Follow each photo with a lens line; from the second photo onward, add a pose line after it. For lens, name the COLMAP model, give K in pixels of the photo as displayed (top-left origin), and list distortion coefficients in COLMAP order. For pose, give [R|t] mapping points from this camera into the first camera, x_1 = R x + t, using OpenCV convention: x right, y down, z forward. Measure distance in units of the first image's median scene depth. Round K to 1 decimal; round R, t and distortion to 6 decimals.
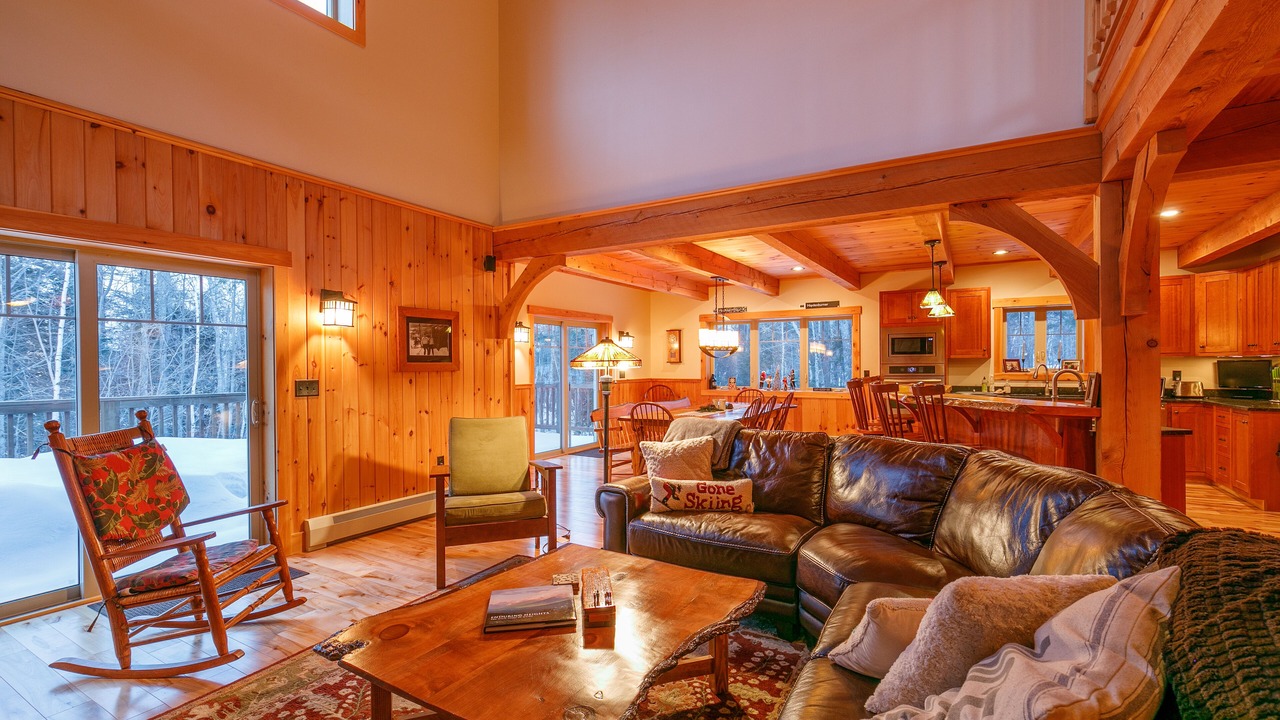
lens RADIAL K [[566.7, 0, 643.4], [0, 566.7, 363.3], [0, 0, 1]] dist [0.001630, 0.000002]
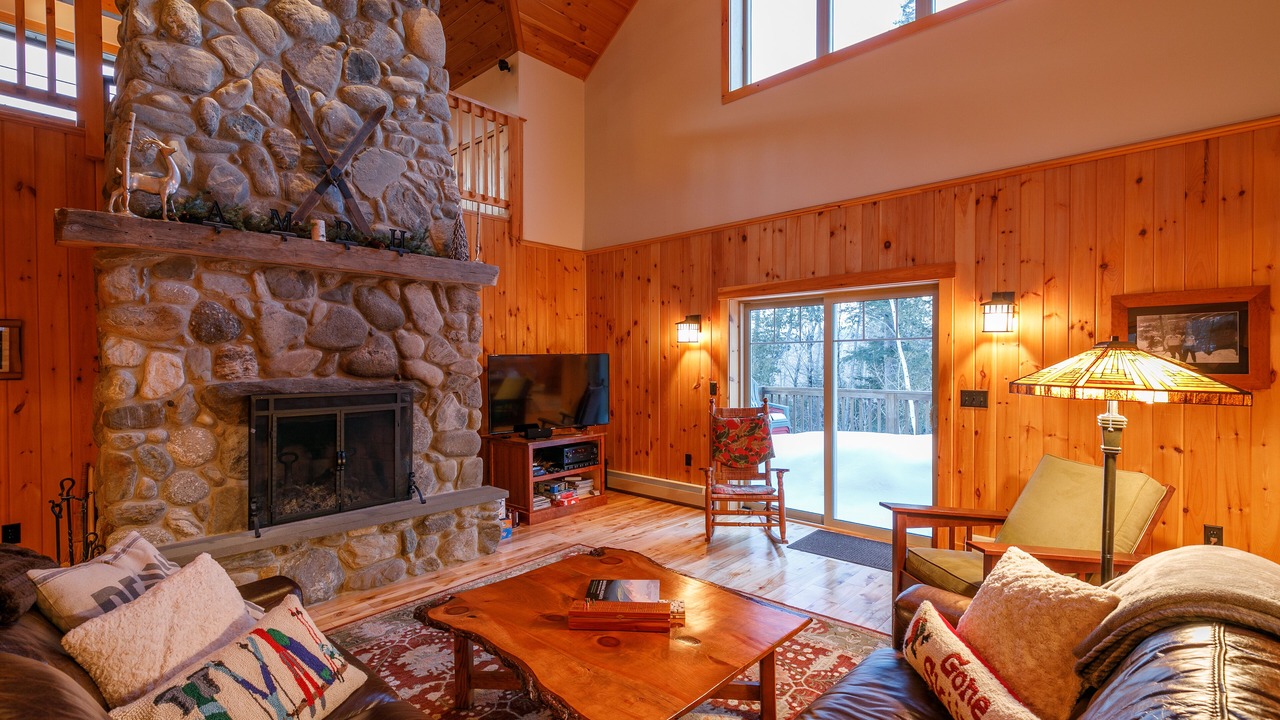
lens RADIAL K [[566.7, 0, 644.2], [0, 566.7, 367.4], [0, 0, 1]] dist [0.001630, 0.000002]
pose [[-0.201211, 0.013324, -0.979457, 0.420336], [0.004343, 0.999910, 0.012710, -0.021791], [0.979538, -0.001696, -0.201251, 0.587691]]
